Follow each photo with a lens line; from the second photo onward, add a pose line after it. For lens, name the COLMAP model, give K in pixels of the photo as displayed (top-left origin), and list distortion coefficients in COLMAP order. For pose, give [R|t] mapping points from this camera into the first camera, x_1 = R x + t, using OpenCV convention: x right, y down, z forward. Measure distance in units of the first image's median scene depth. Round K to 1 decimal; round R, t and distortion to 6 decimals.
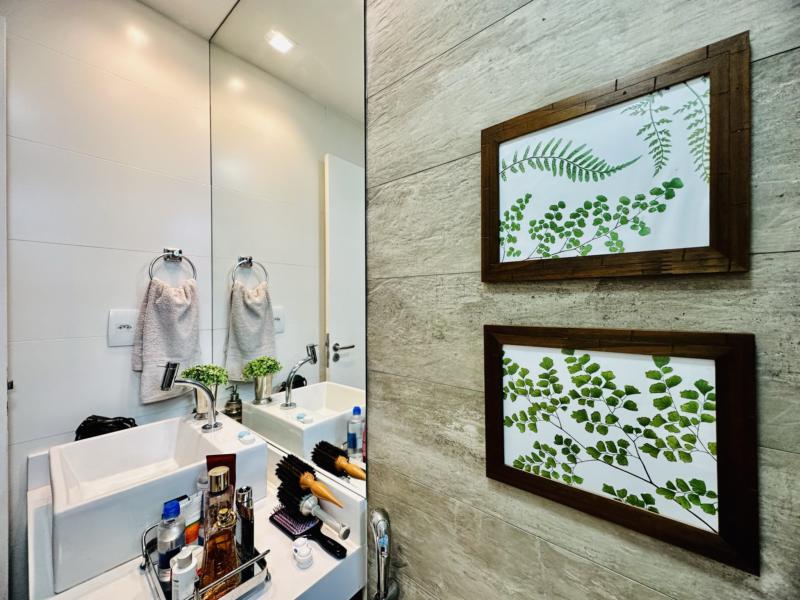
lens RADIAL K [[321.8, 0, 400.6], [0, 321.8, 301.2], [0, 0, 1]] dist [-0.001867, 0.000337]
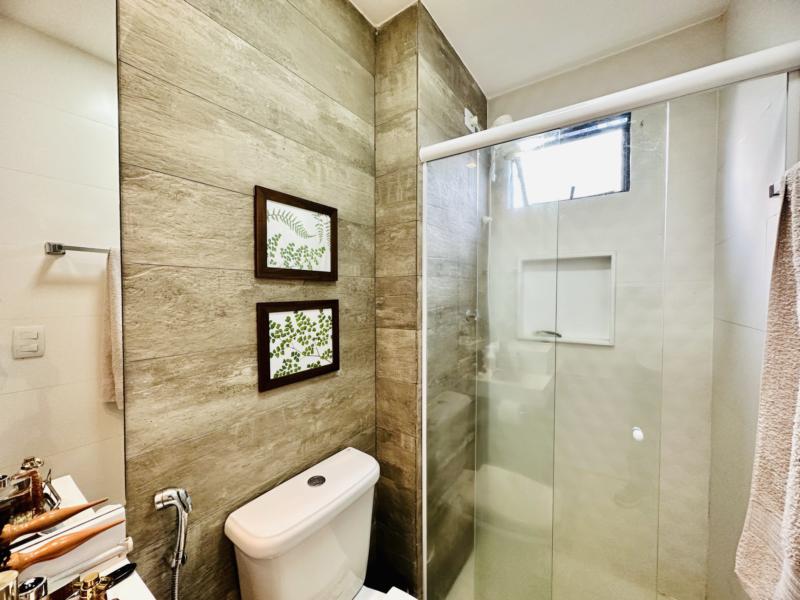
lens RADIAL K [[321.8, 0, 400.5], [0, 321.8, 299.9], [0, 0, 1]] dist [-0.001867, 0.000337]
pose [[-0.100160, -0.018804, 0.994794, -1.672885], [0.002197, 0.999815, 0.019120, 0.031056], [-0.994969, 0.004100, -0.100100, 0.490661]]
